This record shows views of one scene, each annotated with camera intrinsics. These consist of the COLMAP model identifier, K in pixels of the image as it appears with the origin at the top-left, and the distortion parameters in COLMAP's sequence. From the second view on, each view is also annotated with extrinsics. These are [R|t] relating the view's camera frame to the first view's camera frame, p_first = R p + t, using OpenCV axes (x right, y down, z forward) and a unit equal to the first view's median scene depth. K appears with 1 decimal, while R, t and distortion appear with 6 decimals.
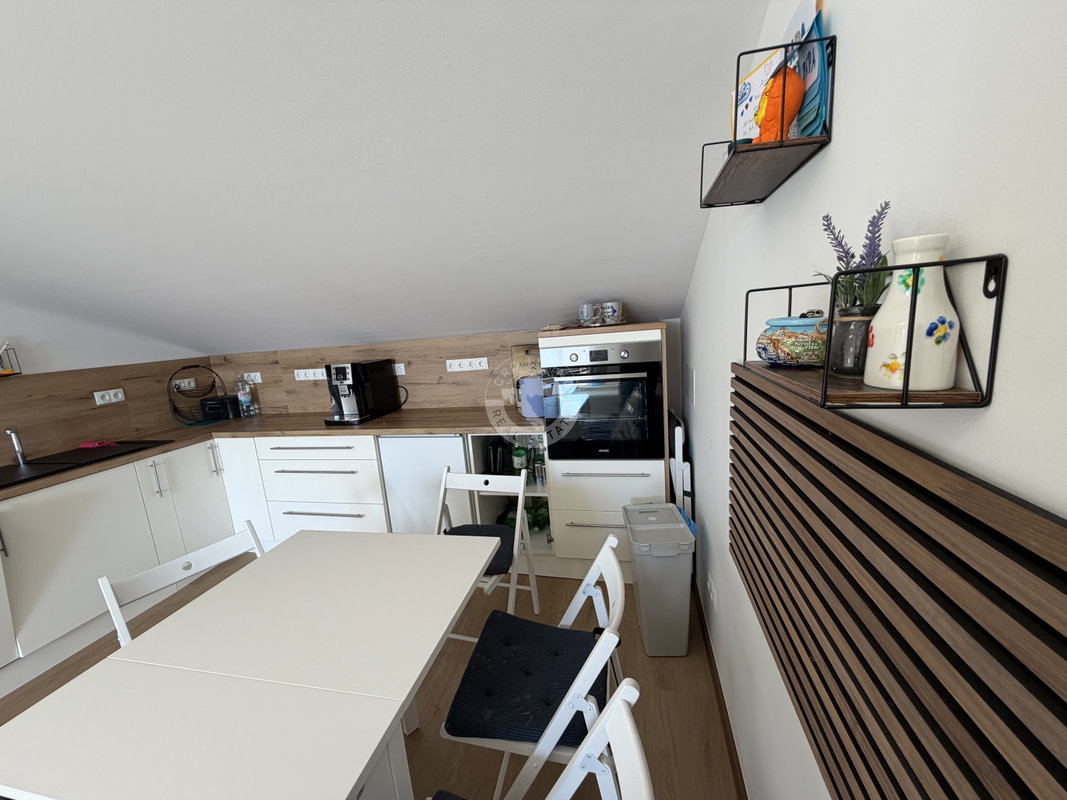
lens RADIAL K [[425.5, 0, 529.9], [0, 425.5, 399.5], [0, 0, 1]] dist [-0.000487, 0.000217]
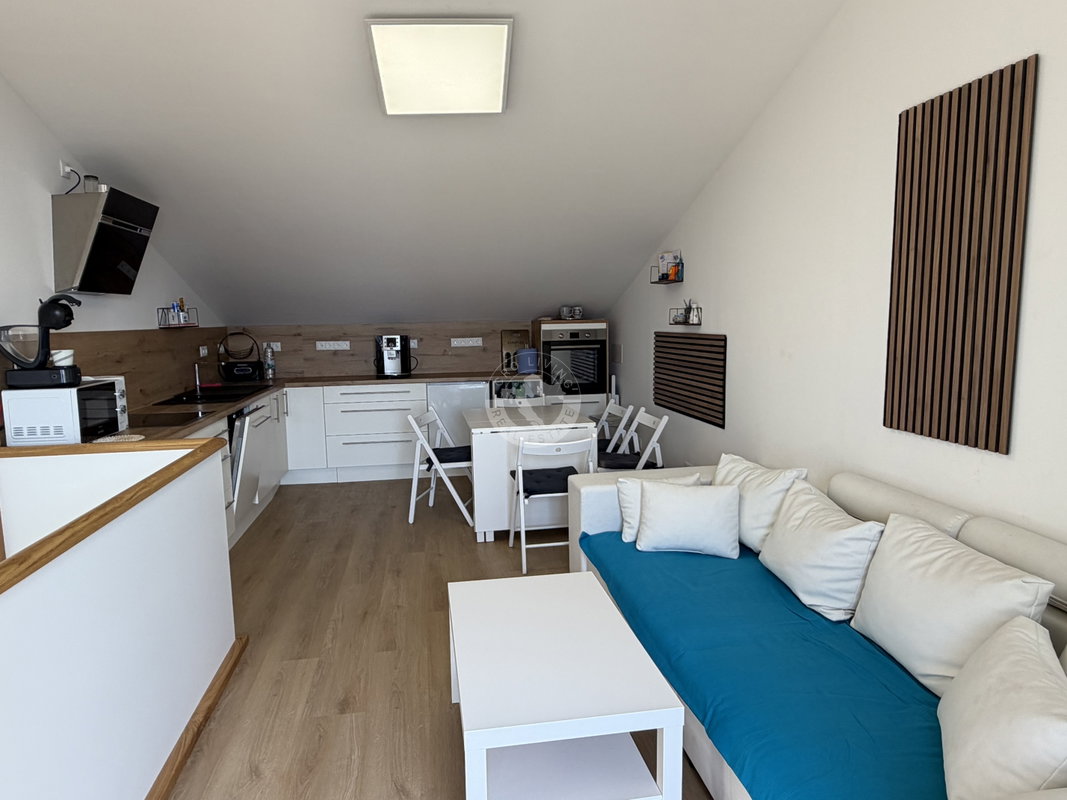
lens RADIAL K [[660.0, 0, 525.5], [0, 660.0, 399.1], [0, 0, 1]] dist [-0.001944, 0.001601]
pose [[0.920746, 0.018626, 0.389718, -0.965577], [0.011830, 0.997068, -0.075602, 0.325369], [-0.389984, 0.074221, 0.917826, -1.279379]]
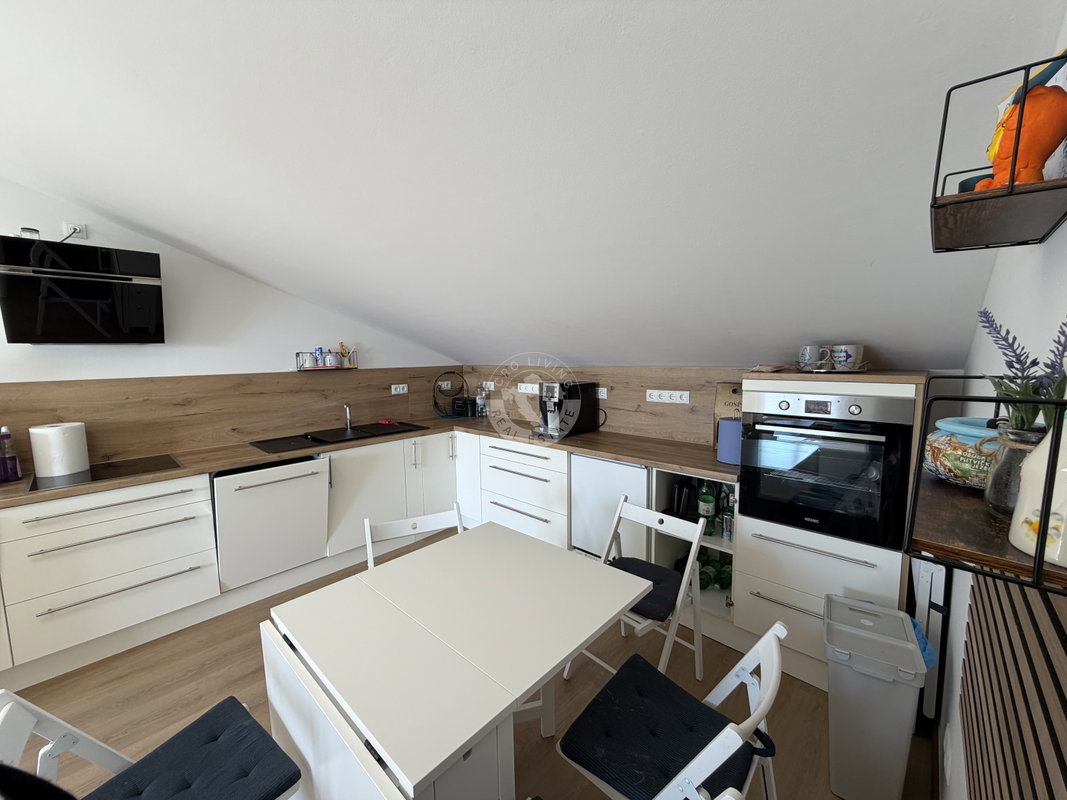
lens RADIAL K [[425.5, 0, 529.3], [0, 425.5, 400.1], [0, 0, 1]] dist [-0.000487, 0.000217]
pose [[0.866450, 0.122232, -0.484070, 0.061415], [-0.143872, 0.989567, -0.007646, -0.023745], [0.478085, 0.076269, 0.874996, -0.011856]]
